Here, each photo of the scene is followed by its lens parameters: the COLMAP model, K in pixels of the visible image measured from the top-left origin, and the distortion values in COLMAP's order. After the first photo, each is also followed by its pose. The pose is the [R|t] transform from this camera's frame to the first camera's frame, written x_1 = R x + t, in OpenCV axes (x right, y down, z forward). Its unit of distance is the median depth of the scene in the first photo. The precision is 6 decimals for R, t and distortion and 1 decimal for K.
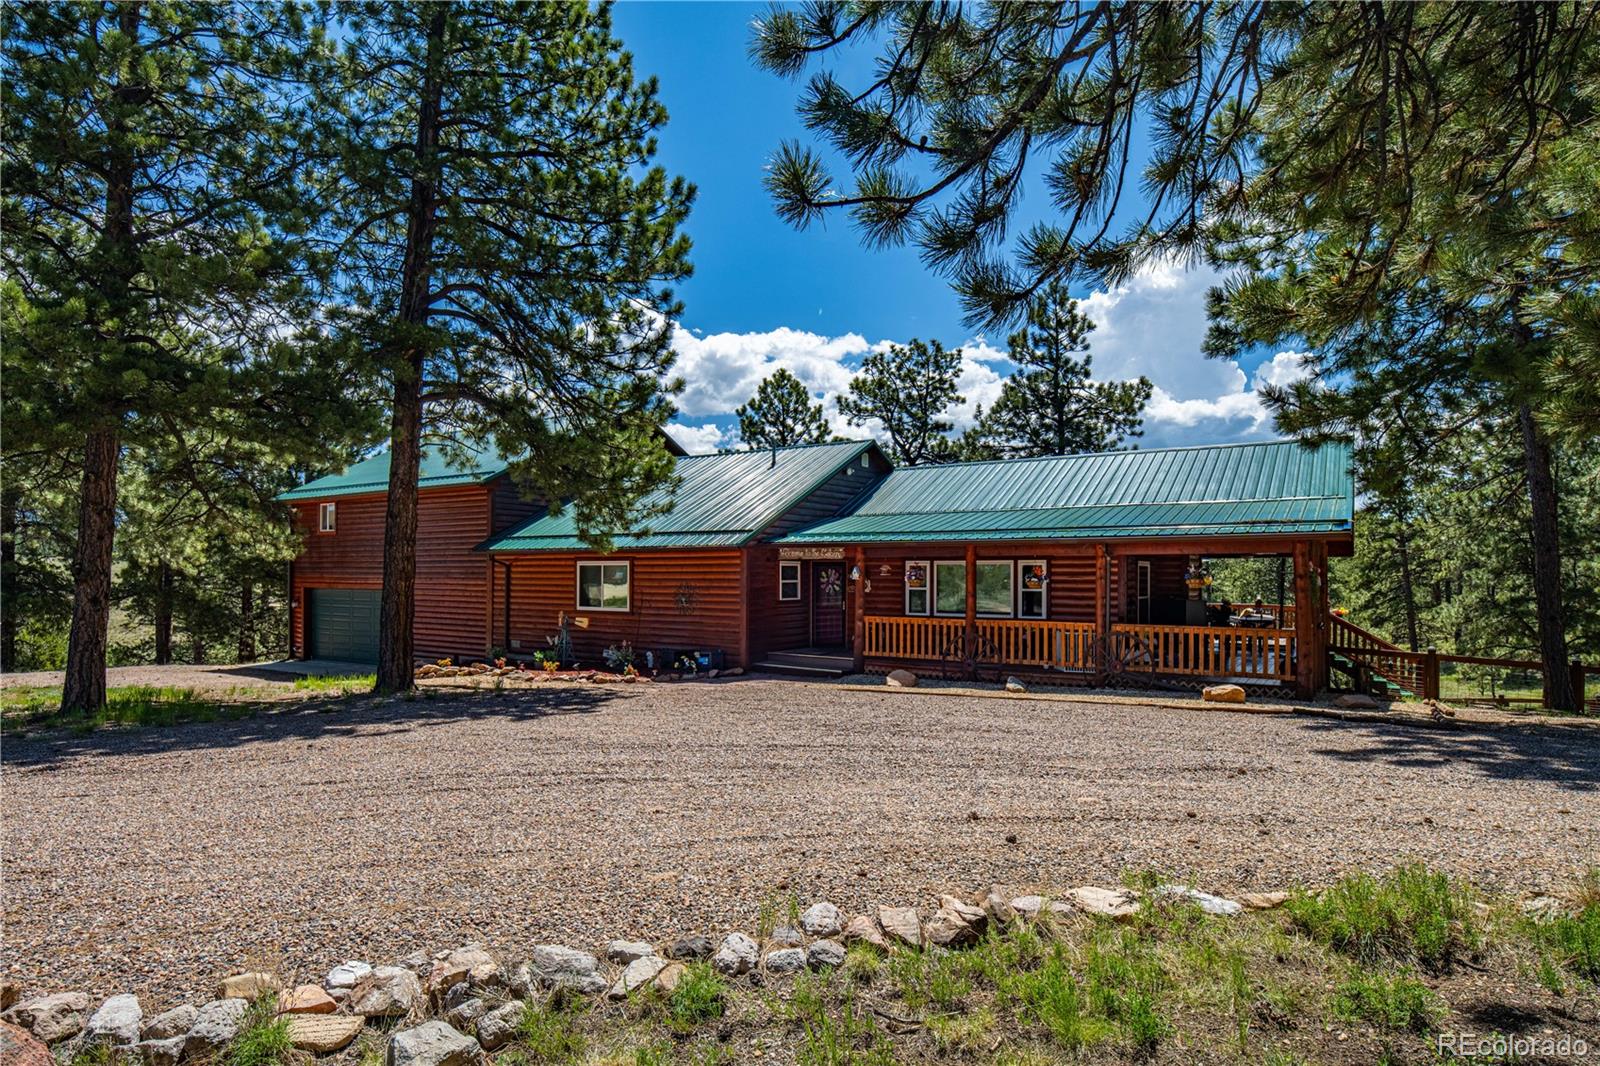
lens RADIAL K [[844.2, 0, 796.8], [0, 844.2, 590.8], [0, 0, 1]] dist [-0.043965, -0.000296]
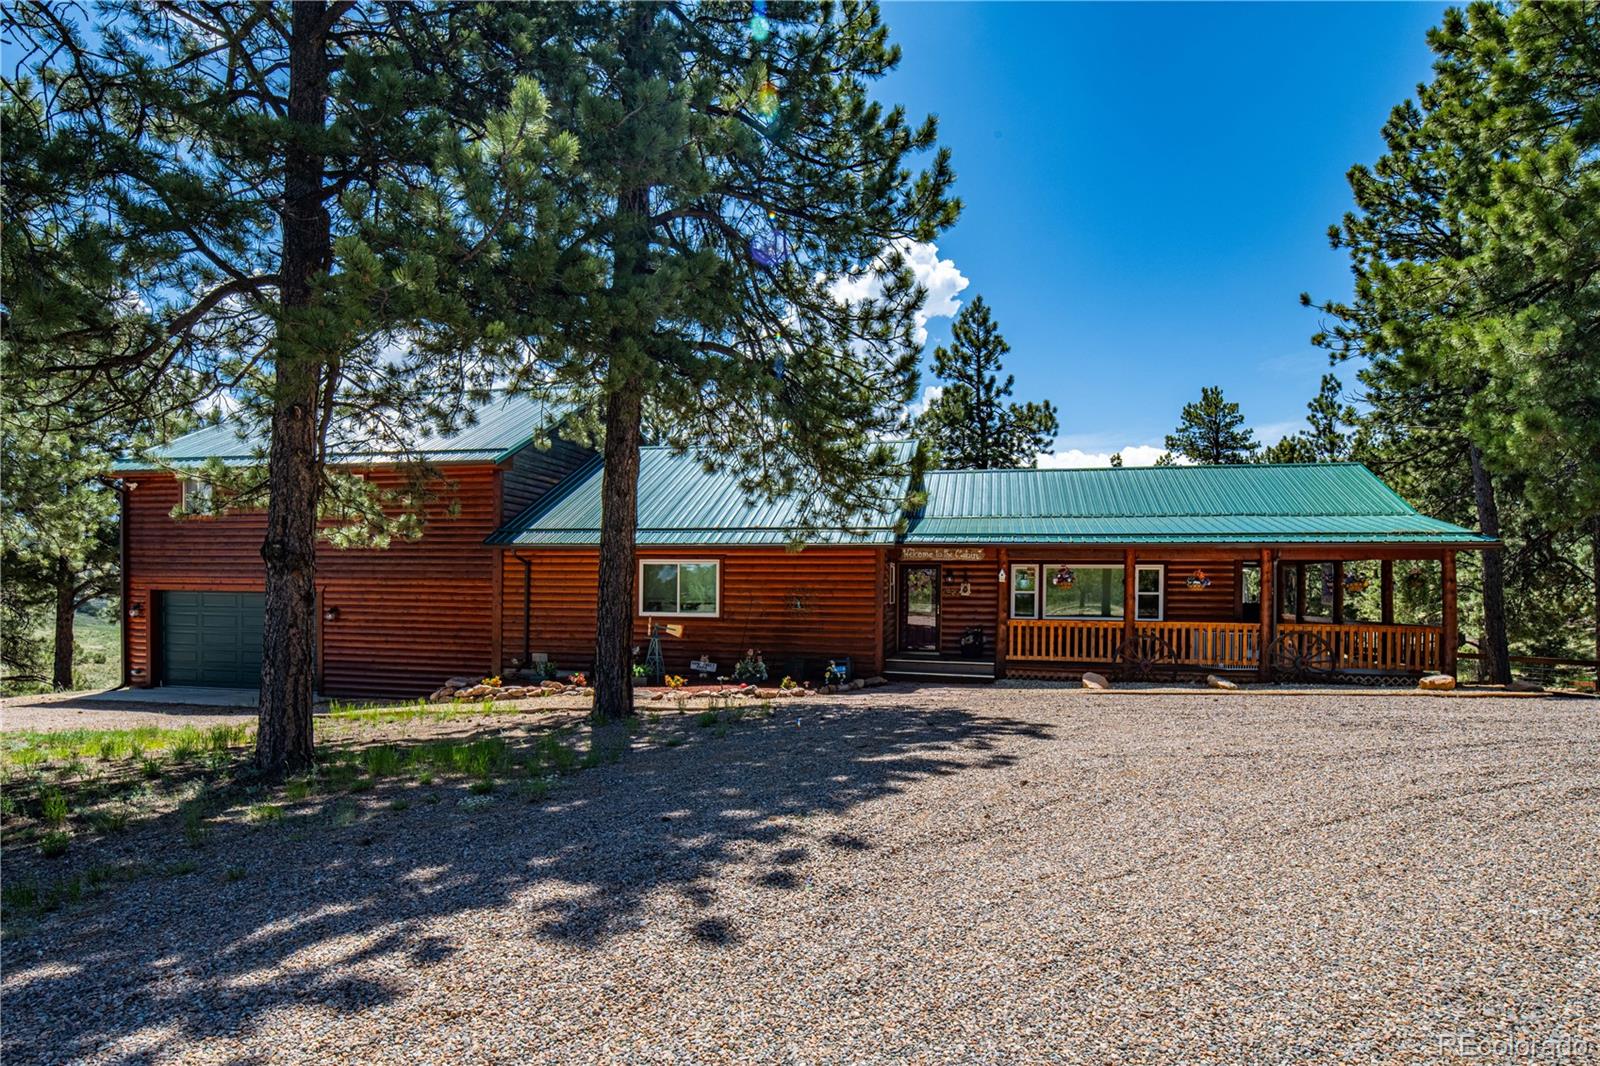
lens RADIAL K [[844.2, 0, 796.8], [0, 844.2, 590.8], [0, 0, 1]] dist [-0.043965, -0.000296]
pose [[0.940147, 0.004697, 0.340737, -0.480142], [-0.001263, 0.999946, -0.010300, 0.006908], [-0.340767, 0.009253, 0.940102, 0.159821]]
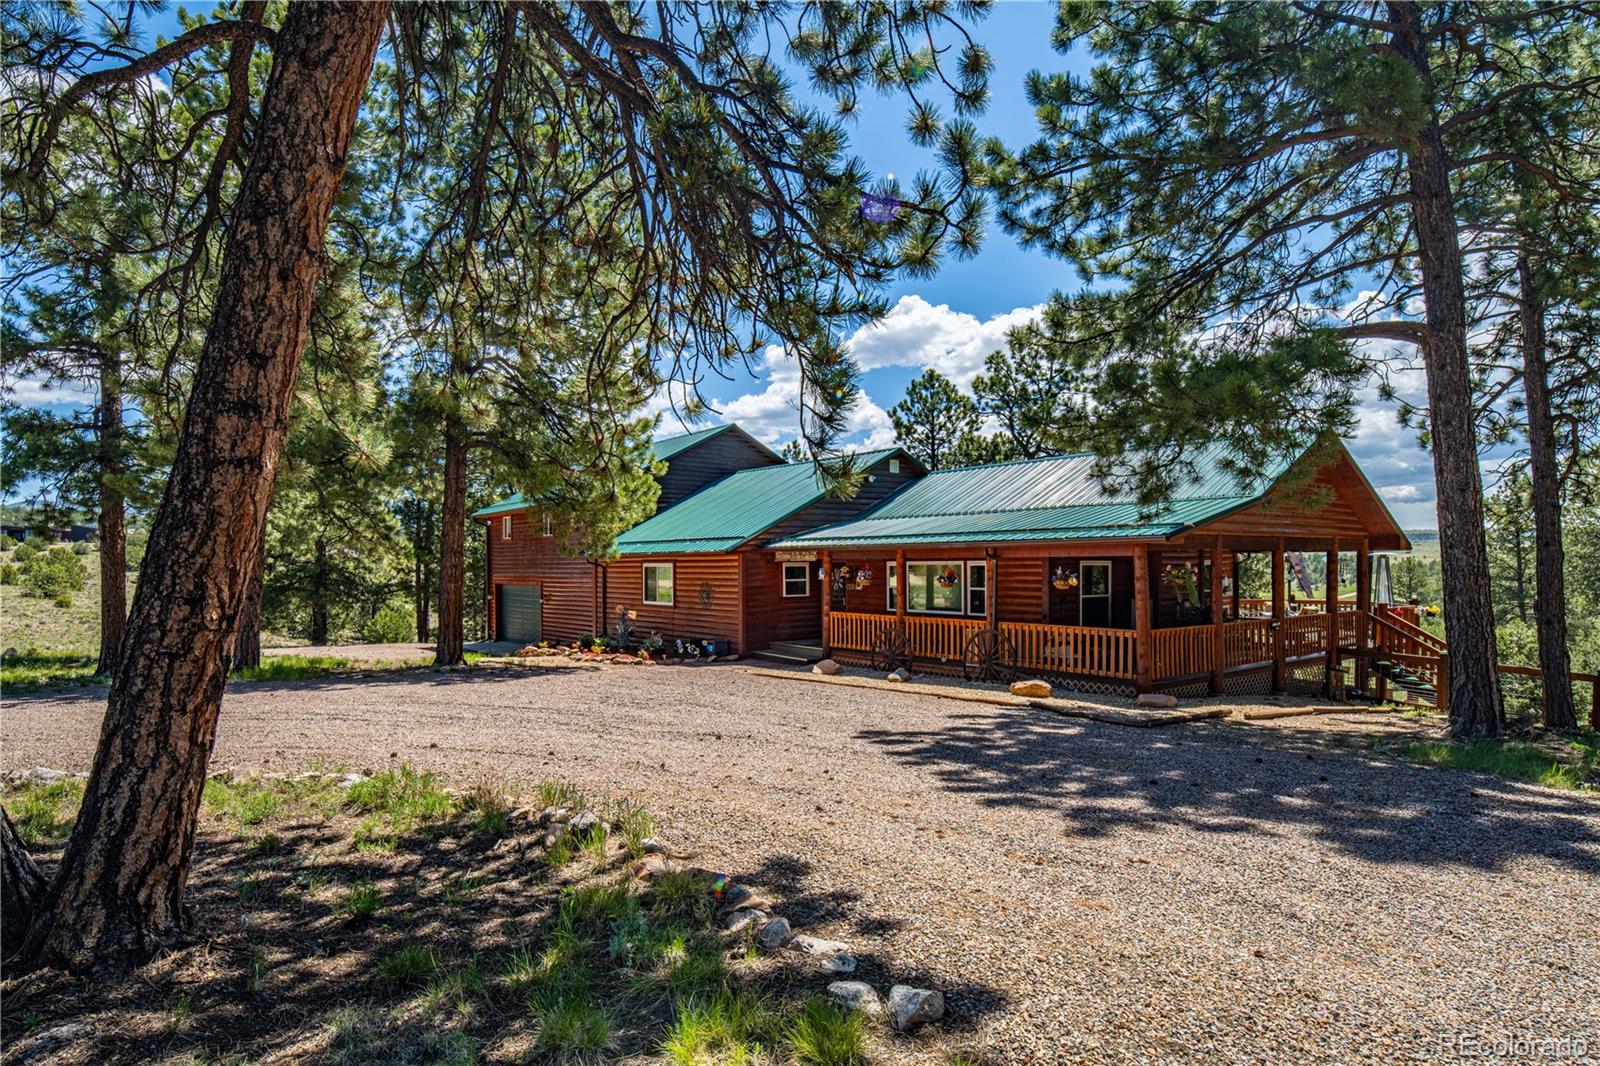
lens RADIAL K [[844.2, 0, 796.8], [0, 844.2, 590.8], [0, 0, 1]] dist [-0.043965, -0.000296]
pose [[0.948655, 0.001948, -0.316306, 0.390845], [0.002156, 0.999918, 0.012624, -0.012422], [0.316305, -0.012657, 0.948573, -0.086755]]
